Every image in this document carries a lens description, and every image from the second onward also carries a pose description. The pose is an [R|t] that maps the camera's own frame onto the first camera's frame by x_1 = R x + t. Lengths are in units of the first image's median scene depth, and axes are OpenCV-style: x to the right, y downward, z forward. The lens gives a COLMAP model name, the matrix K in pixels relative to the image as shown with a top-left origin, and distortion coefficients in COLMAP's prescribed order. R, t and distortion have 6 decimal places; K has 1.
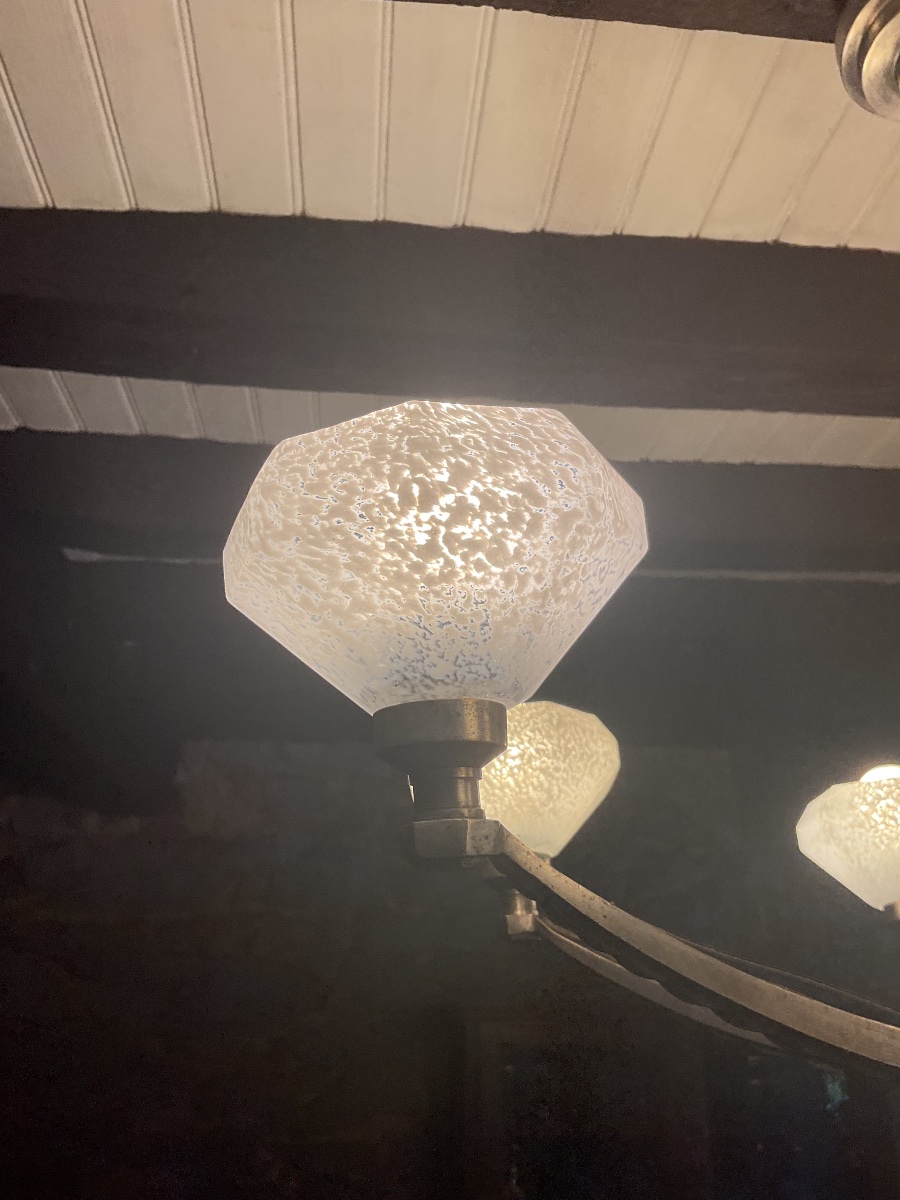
lens RADIAL K [[1016.2, 0, 440.2], [0, 1016.2, 594.9], [0, 0, 1]] dist [0.093566, -0.184458]
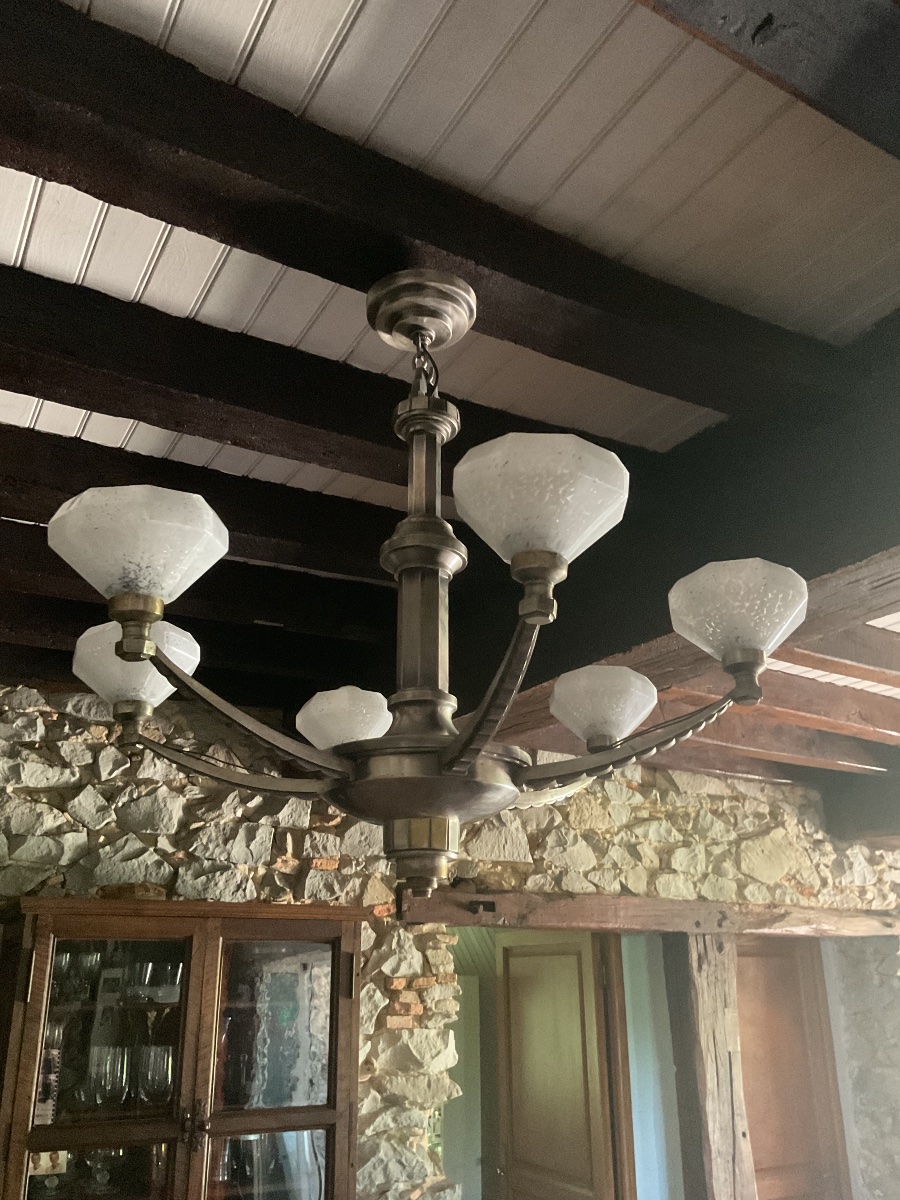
lens RADIAL K [[999.0, 0, 450.0], [0, 999.0, 600.0], [0, 0, 1]] dist [0.105927, -0.192547]
pose [[0.908612, 0.132041, 0.396220, -0.087467], [-0.140053, 0.990105, -0.008784, 0.006683], [-0.393459, -0.047510, 0.918114, -0.502177]]
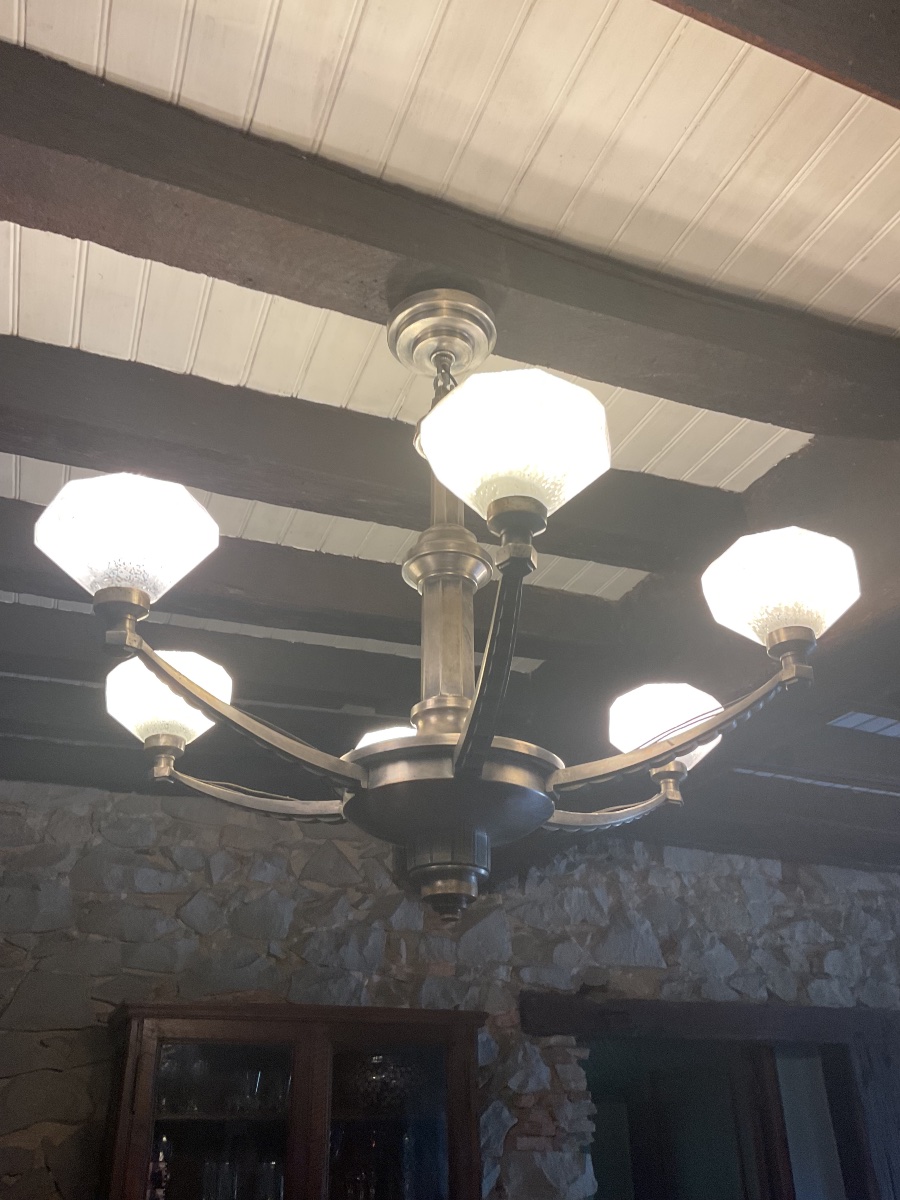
lens RADIAL K [[999.0, 0, 450.0], [0, 999.0, 600.0], [0, 0, 1]] dist [0.105927, -0.192547]
pose [[0.958663, 0.112120, 0.261525, 0.037758], [-0.085364, 0.990085, -0.111552, 0.100397], [-0.271439, 0.084616, 0.958729, -0.494853]]
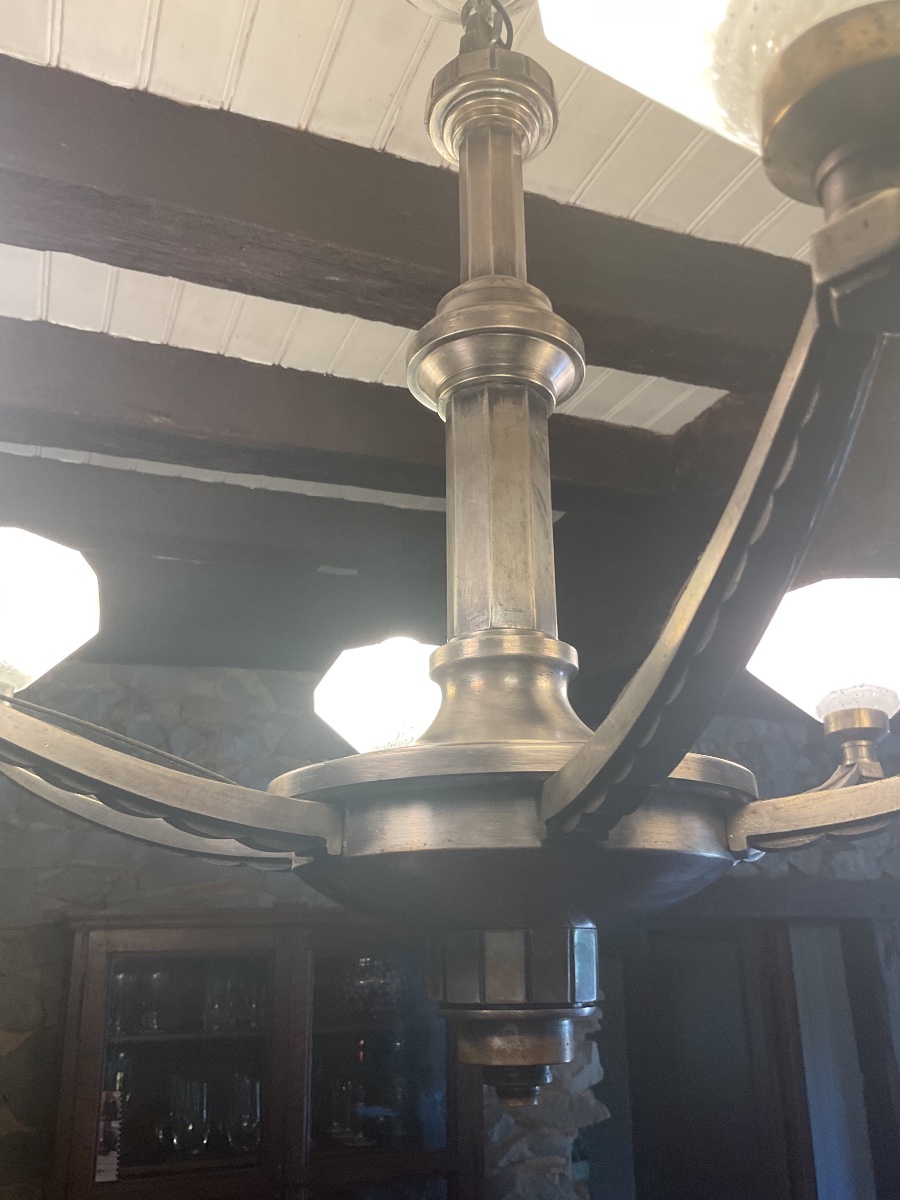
lens RADIAL K [[1016.2, 0, 440.2], [0, 1016.2, 594.9], [0, 0, 1]] dist [0.093566, -0.184458]
pose [[0.956862, 0.071305, 0.281656, 0.128794], [-0.086646, 0.995338, 0.042375, 0.053196], [-0.277321, -0.064951, 0.958579, -0.033903]]
